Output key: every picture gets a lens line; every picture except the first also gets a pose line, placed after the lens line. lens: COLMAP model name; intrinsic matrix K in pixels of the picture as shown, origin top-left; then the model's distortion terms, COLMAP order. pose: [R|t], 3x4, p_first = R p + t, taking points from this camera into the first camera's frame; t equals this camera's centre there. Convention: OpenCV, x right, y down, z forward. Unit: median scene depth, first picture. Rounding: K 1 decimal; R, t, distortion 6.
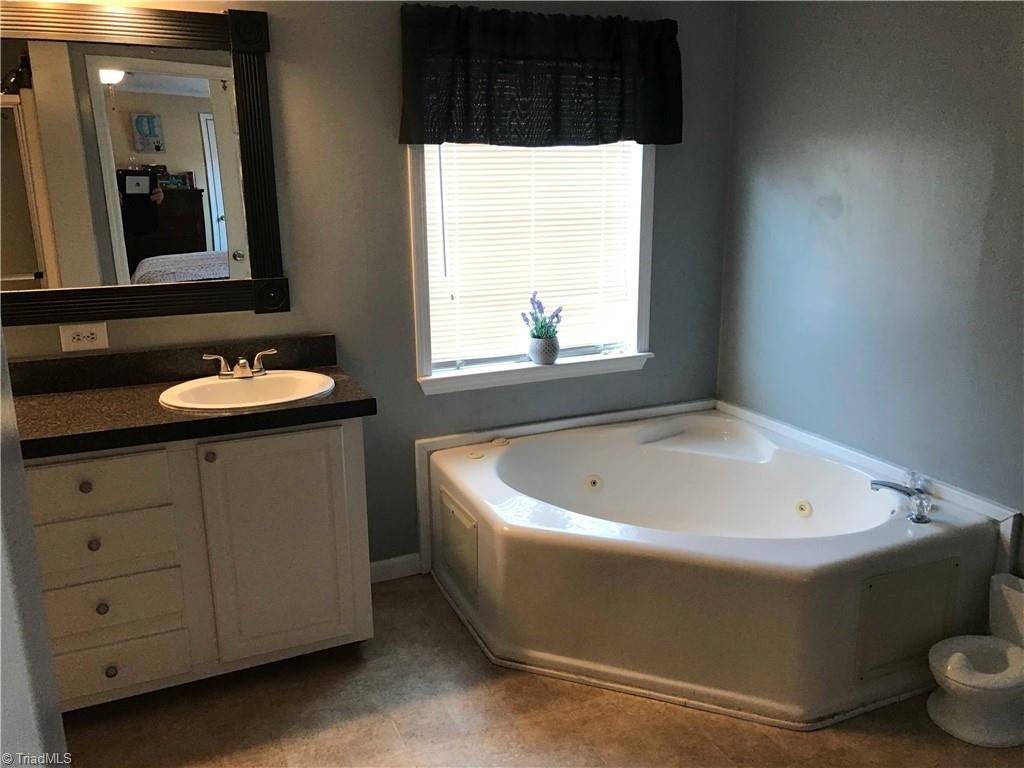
lens RADIAL K [[835.1, 0, 513.0], [0, 835.1, 382.2], [0, 0, 1]] dist [0.046609, -0.073954]
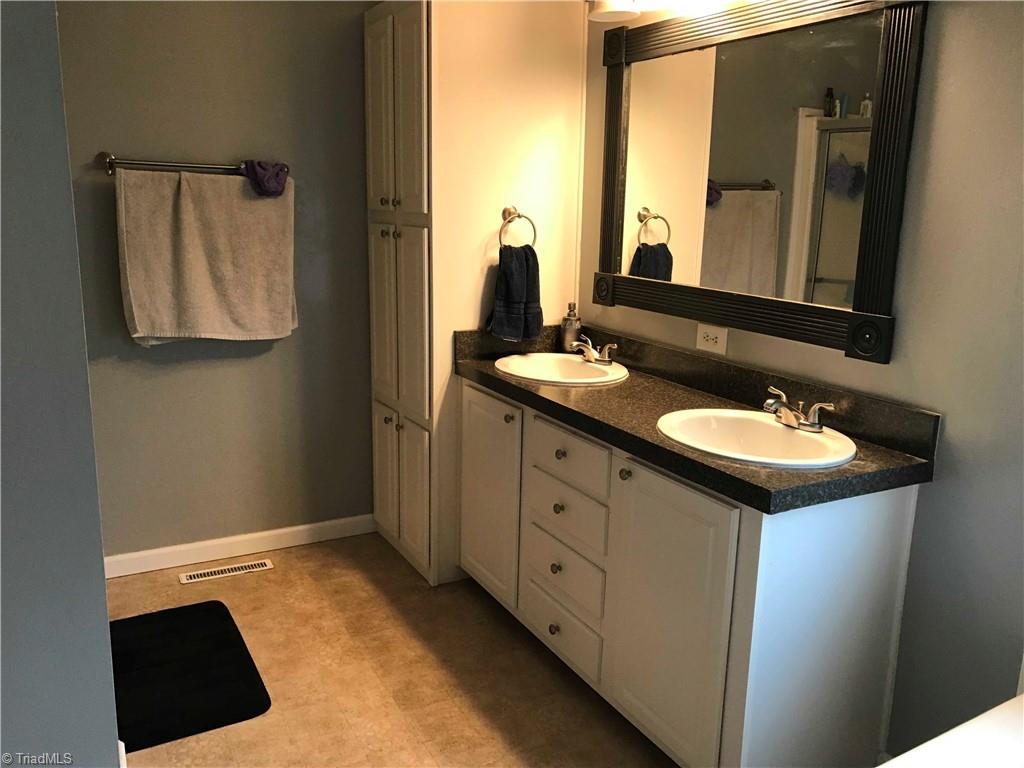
lens RADIAL K [[835.1, 0, 513.0], [0, 835.1, 382.2], [0, 0, 1]] dist [0.046609, -0.073954]
pose [[0.092741, 0.226814, -0.969512, 0.425191], [-0.269449, 0.943095, 0.194859, -0.130672], [0.958539, 0.243162, 0.148579, 0.619699]]
